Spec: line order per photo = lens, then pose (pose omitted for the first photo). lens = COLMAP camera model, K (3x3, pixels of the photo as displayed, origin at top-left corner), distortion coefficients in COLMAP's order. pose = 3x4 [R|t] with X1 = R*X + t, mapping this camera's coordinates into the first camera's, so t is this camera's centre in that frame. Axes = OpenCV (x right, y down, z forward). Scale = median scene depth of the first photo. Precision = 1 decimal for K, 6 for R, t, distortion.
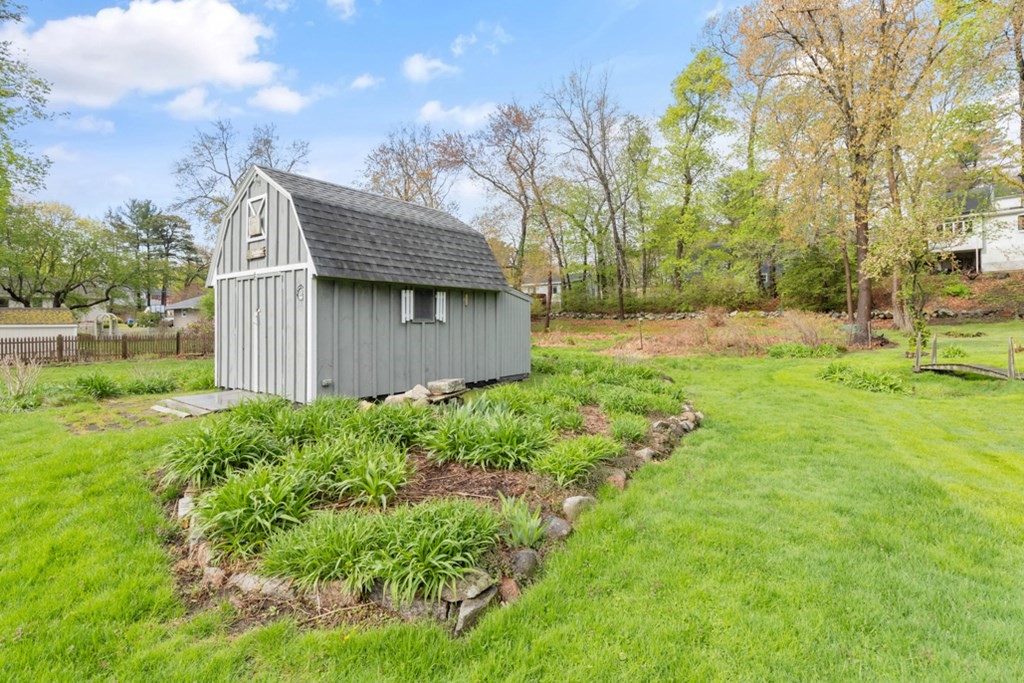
lens RADIAL K [[492.3, 0, 515.8], [0, 492.3, 336.5], [0, 0, 1]] dist [-0.018262, -0.001382]
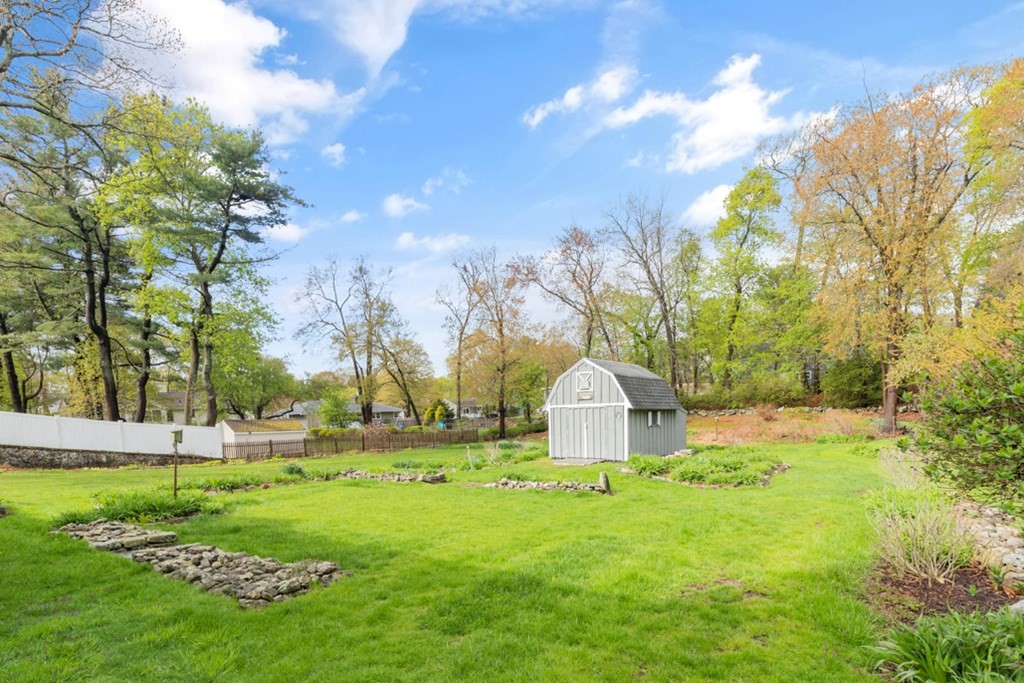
lens RADIAL K [[486.9, 0, 502.2], [0, 486.9, 466.8], [0, 0, 1]] dist [0.002056, 0.000614]
pose [[0.996493, -0.014488, -0.082413, -0.120242], [0.020164, 0.997449, 0.068469, -0.002353], [0.081211, -0.069890, 0.994243, -0.213621]]
